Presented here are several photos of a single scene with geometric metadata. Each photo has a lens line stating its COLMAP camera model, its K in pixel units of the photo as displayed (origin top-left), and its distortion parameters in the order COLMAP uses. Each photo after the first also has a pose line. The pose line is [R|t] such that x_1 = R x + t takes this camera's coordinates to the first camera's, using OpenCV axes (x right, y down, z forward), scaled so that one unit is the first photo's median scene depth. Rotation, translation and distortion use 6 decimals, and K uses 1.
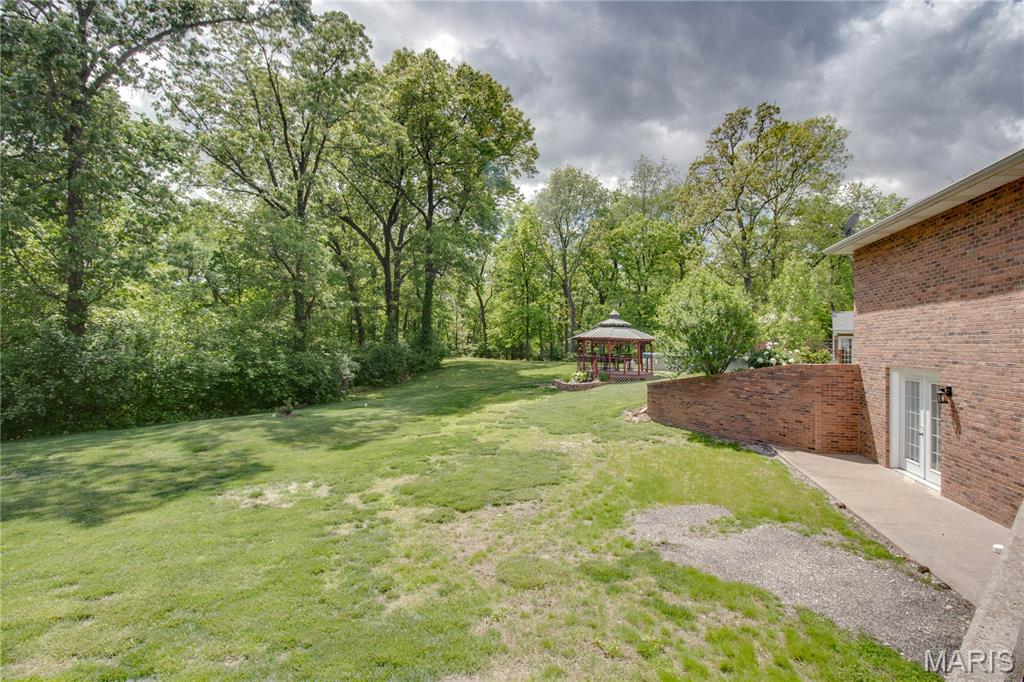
lens RADIAL K [[477.6, 0, 518.7], [0, 477.6, 341.1], [0, 0, 1]] dist [-0.003409, -0.000917]
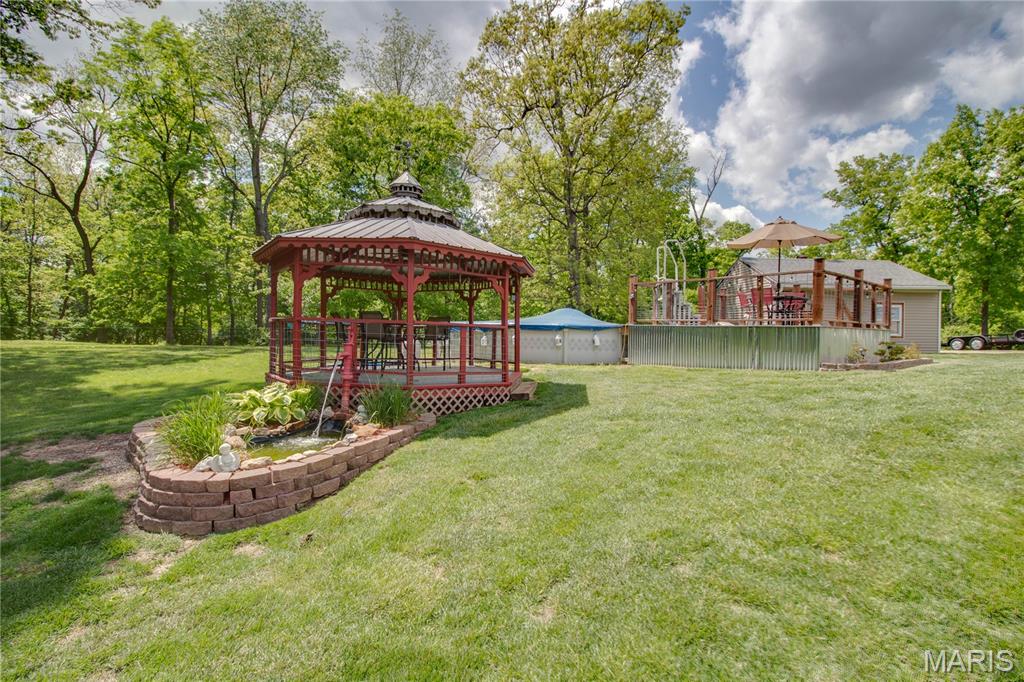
lens RADIAL K [[477.6, 0, 519.5], [0, 477.6, 338.3], [0, 0, 1]] dist [-0.003409, -0.000917]
pose [[0.836027, -0.007223, 0.548640, 0.229762], [-0.008164, 0.999639, 0.025601, 0.083370], [-0.548627, -0.025882, 0.835667, 1.753916]]
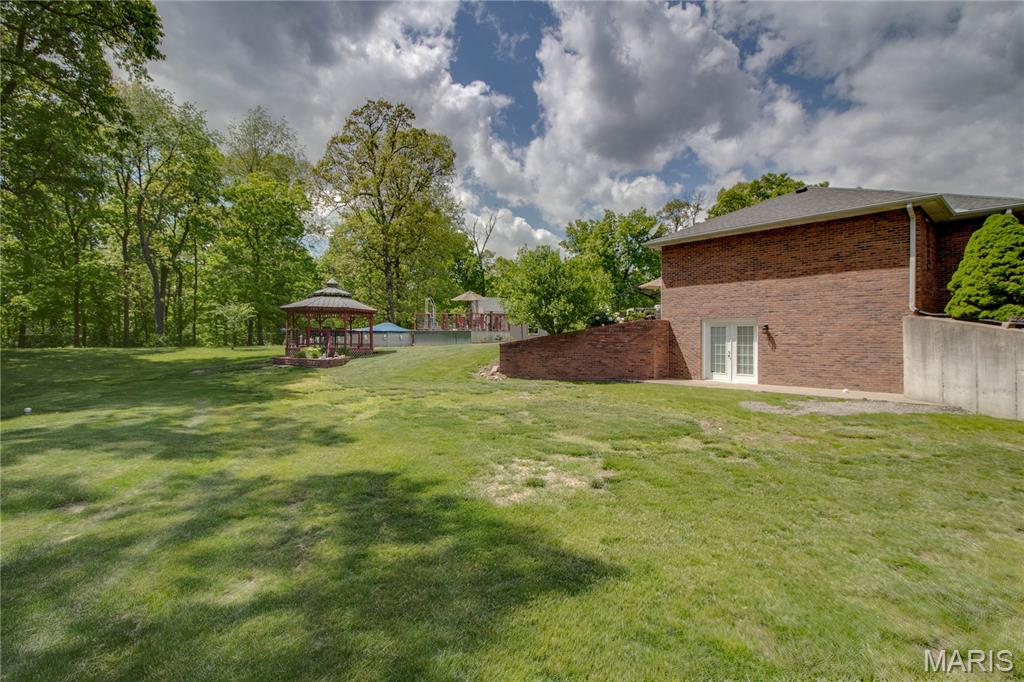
lens RADIAL K [[477.6, 0, 513.5], [0, 477.6, 344.6], [0, 0, 1]] dist [-0.003409, -0.000917]
pose [[0.579973, -0.017839, 0.814440, -0.841931], [-0.003309, 0.999700, 0.024254, 0.091485], [-0.814629, -0.016761, 0.579740, 0.500968]]
